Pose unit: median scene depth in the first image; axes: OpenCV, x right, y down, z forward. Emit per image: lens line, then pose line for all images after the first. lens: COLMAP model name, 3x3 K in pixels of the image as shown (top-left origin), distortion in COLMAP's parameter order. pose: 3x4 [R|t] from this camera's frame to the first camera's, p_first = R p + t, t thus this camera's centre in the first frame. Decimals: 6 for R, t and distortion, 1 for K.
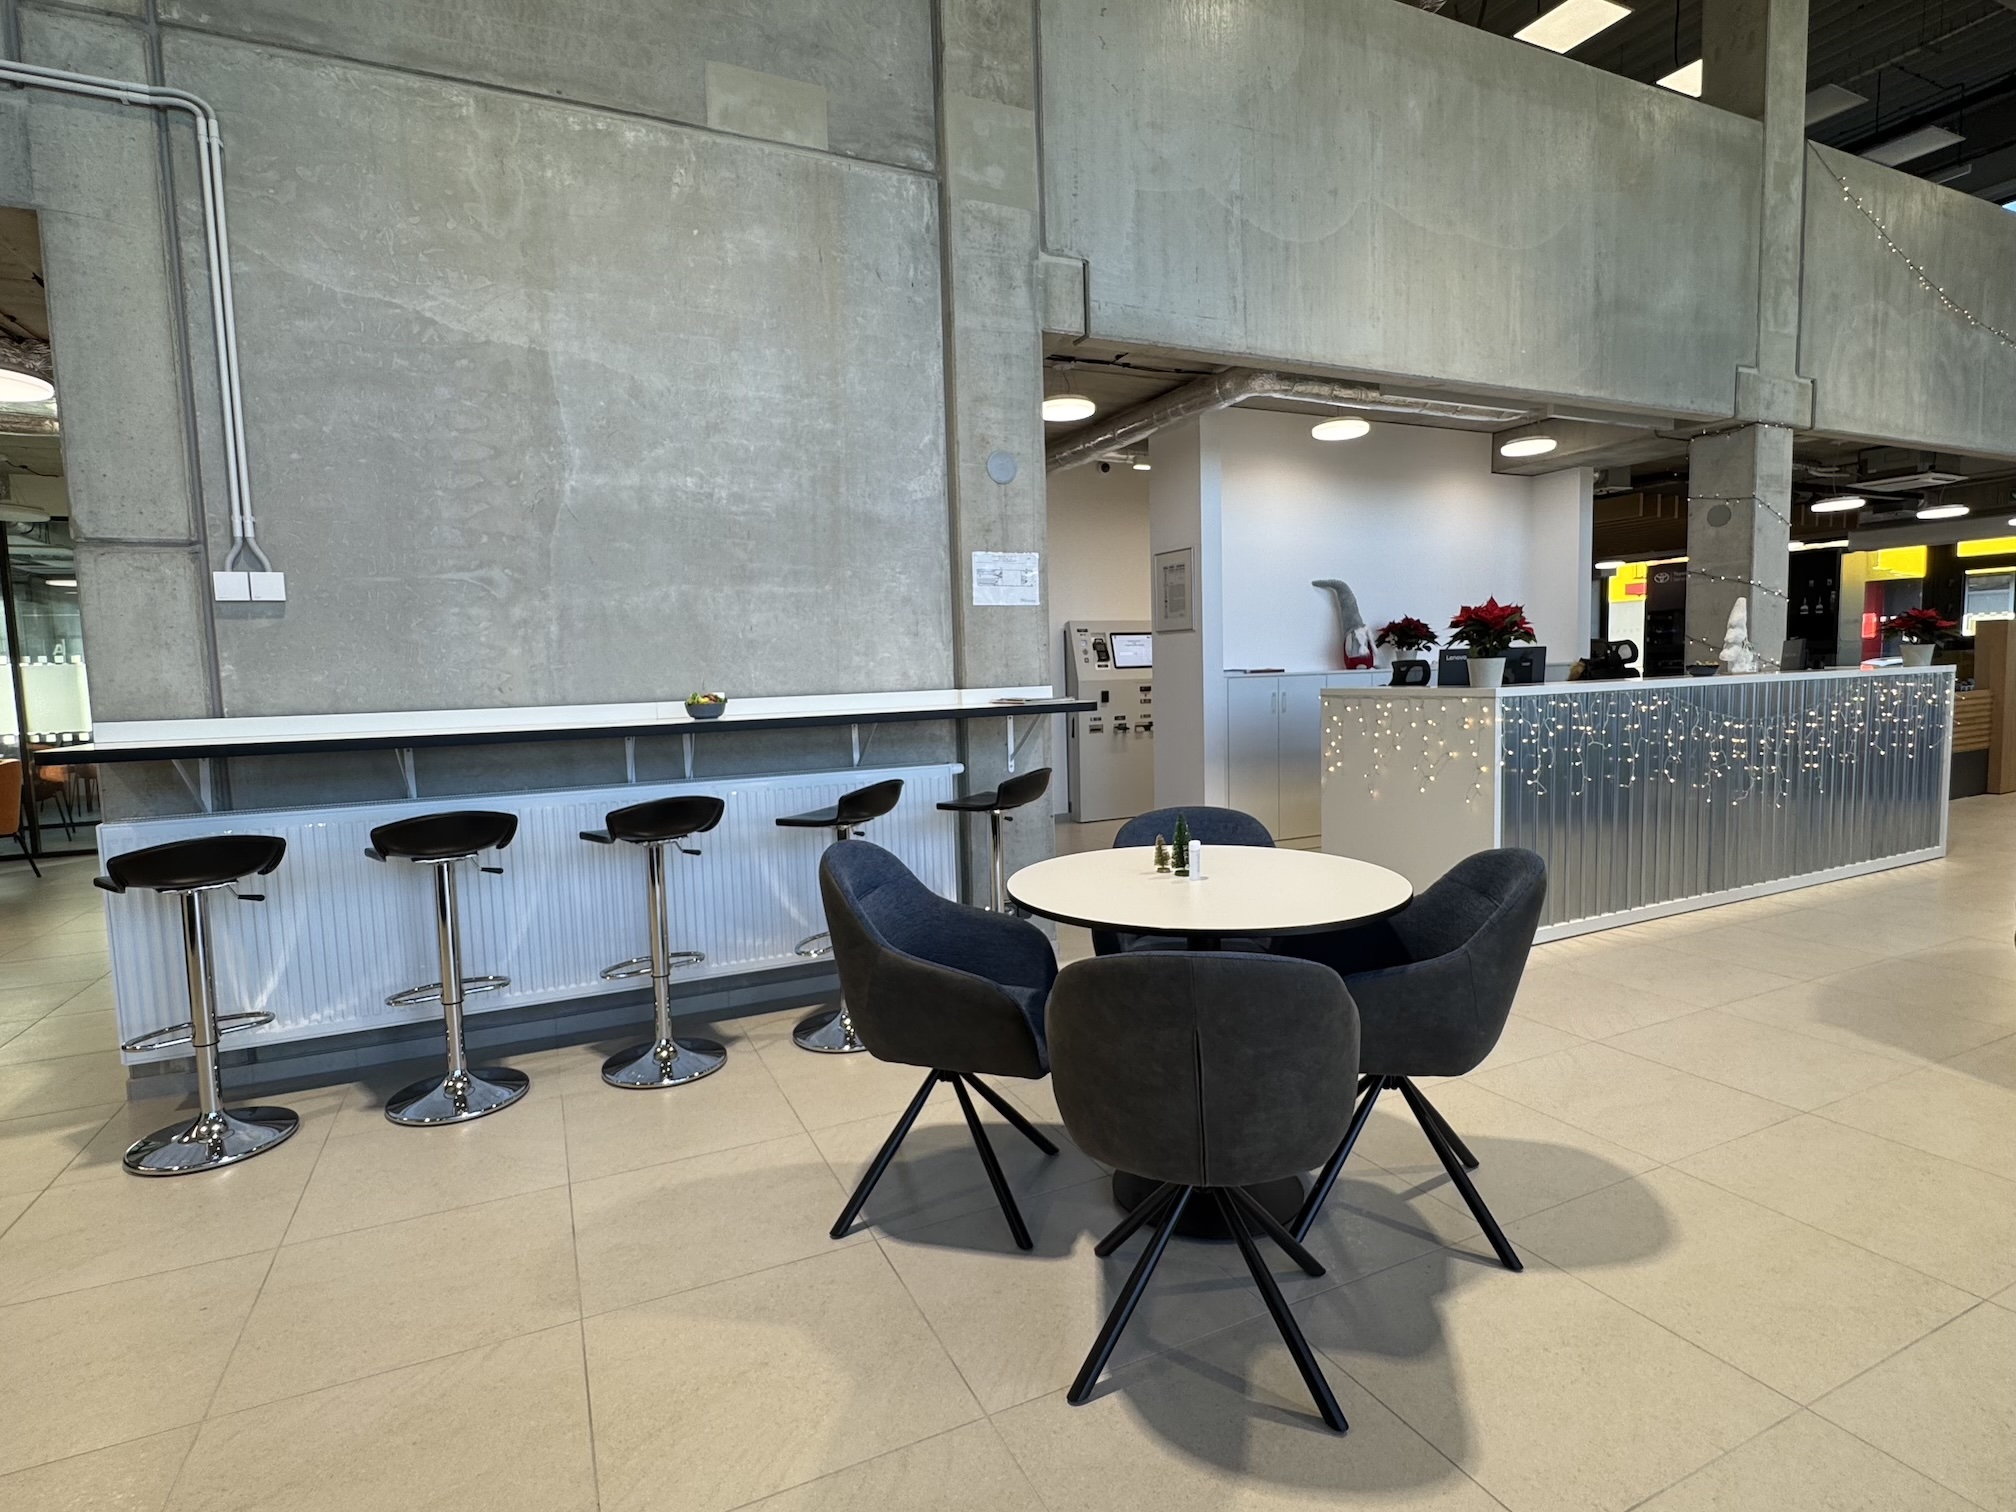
lens RADIAL K [[1006.9, 0, 1006.2], [0, 1006.9, 760.5], [0, 0, 1]] dist [-0.004327, 0.000617]
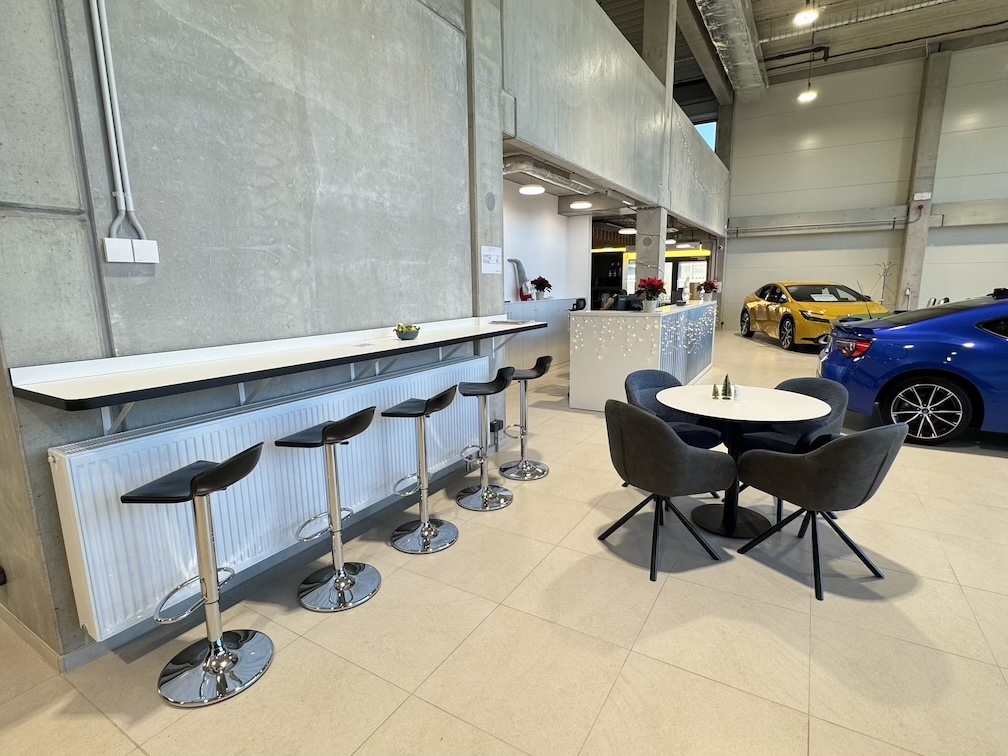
lens RADIAL K [[503.5, 0, 497.1], [0, 503.5, 380.6], [0, 0, 1]] dist [-0.004327, 0.000617]
pose [[0.835550, -0.084750, 0.542839, -0.650957], [0.037140, 0.994484, 0.098095, -0.050808], [-0.548158, -0.061802, 0.834088, 0.193204]]
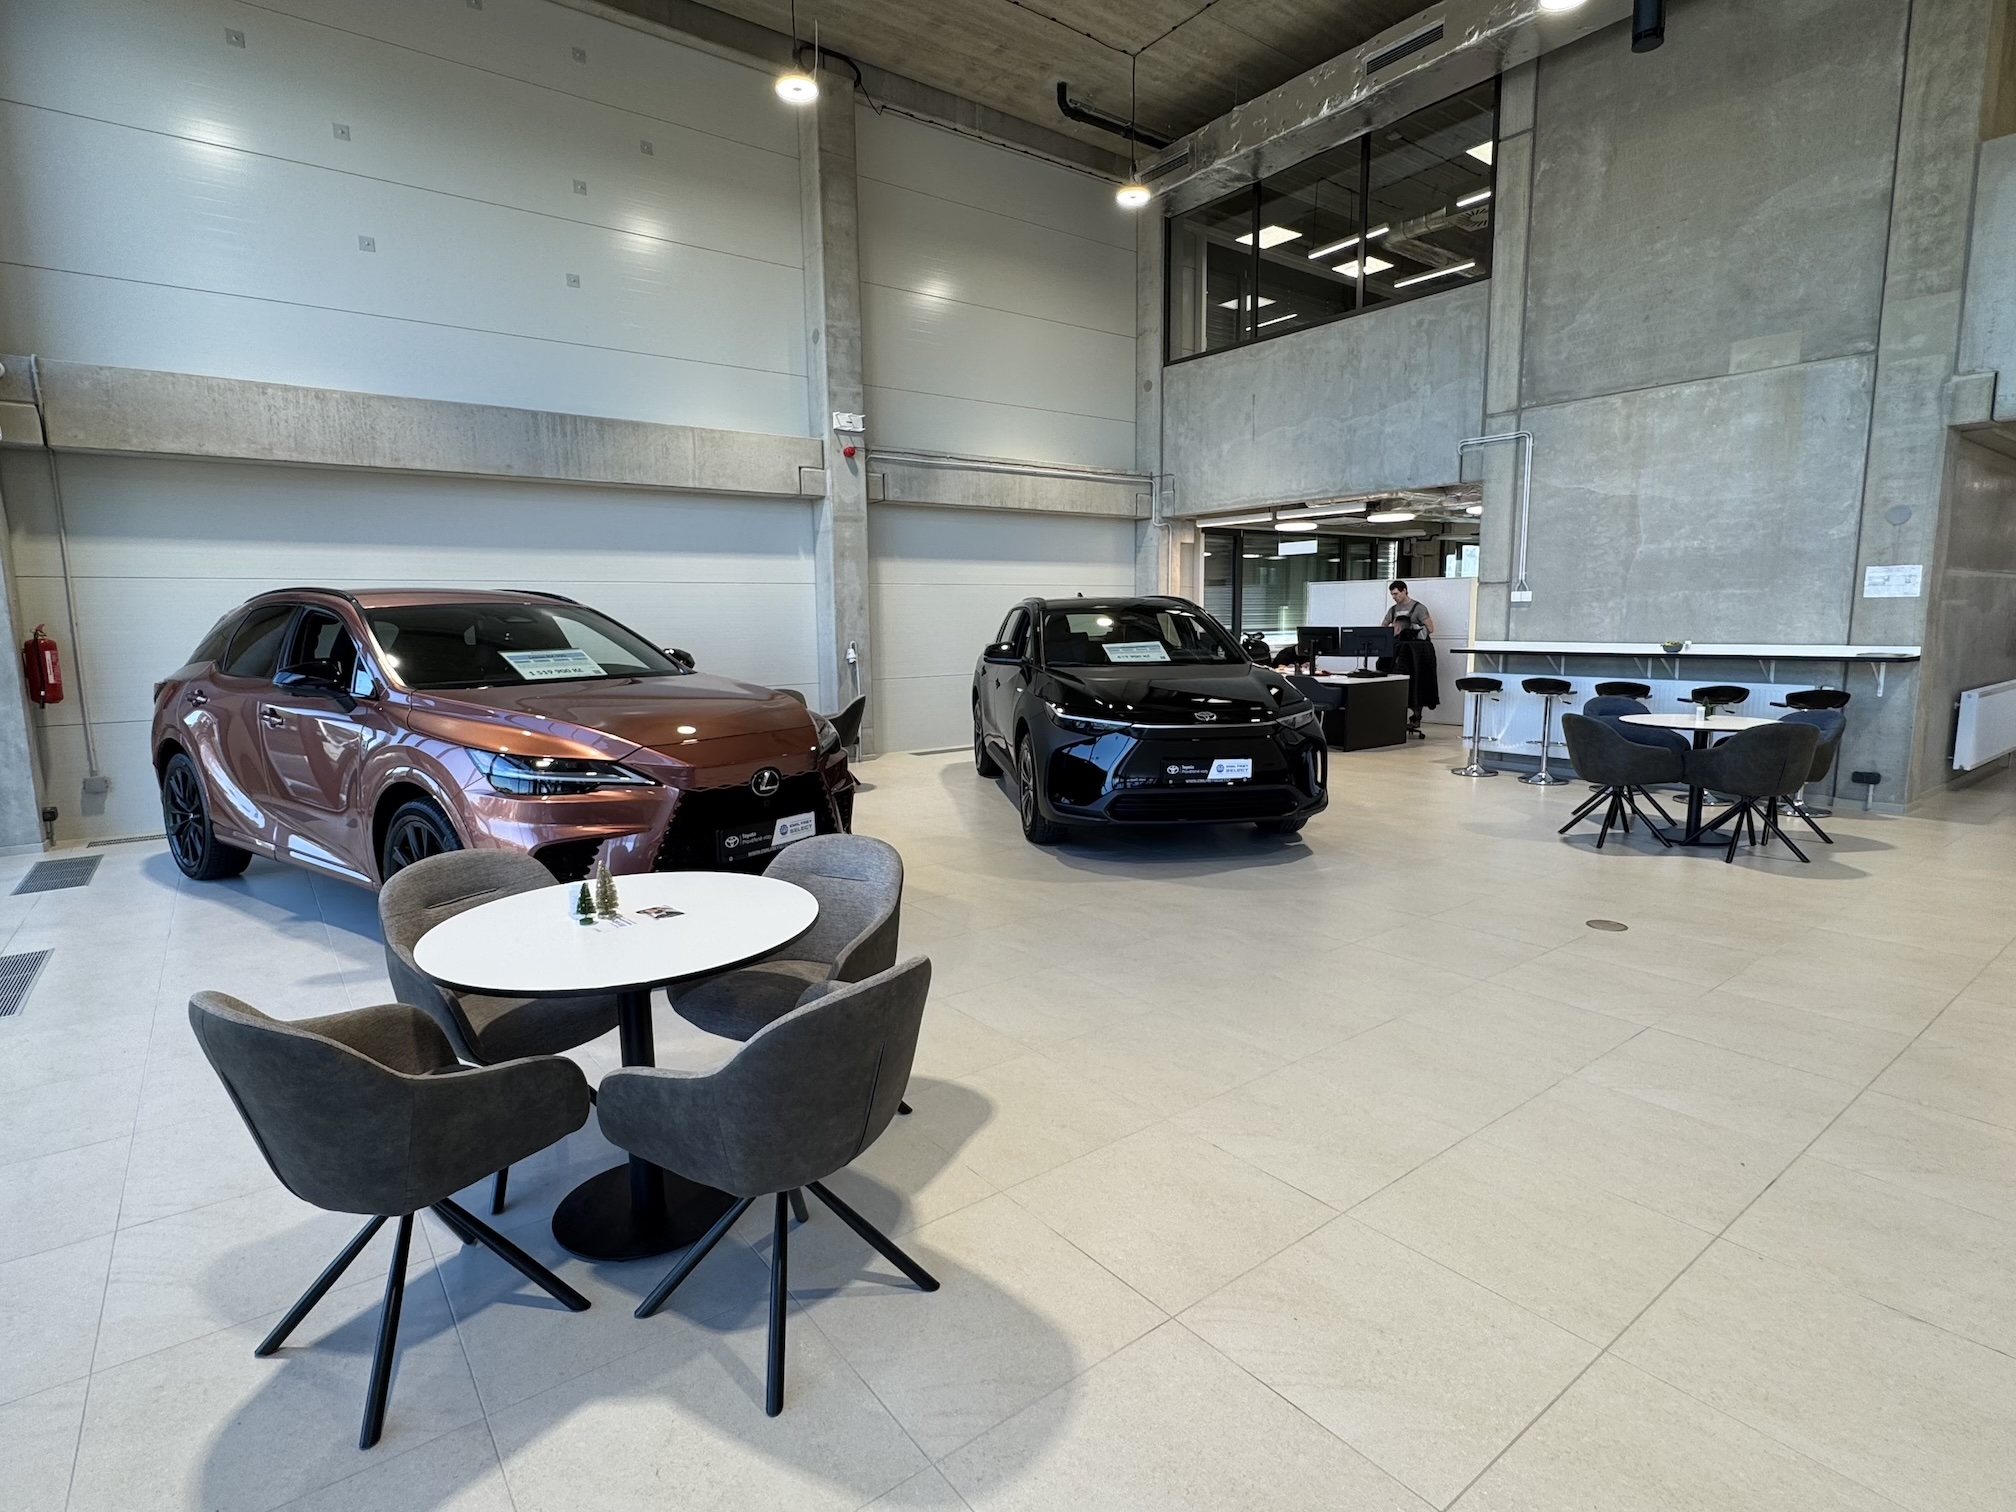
lens RADIAL K [[1006.9, 0, 1005.6], [0, 1006.9, 756.0], [0, 0, 1]] dist [-0.004327, 0.000617]
pose [[0.212123, 0.165247, -0.963170, 1.617377], [-0.073111, 0.985521, 0.152980, -0.049042], [0.974504, 0.037967, 0.221133, -0.964677]]
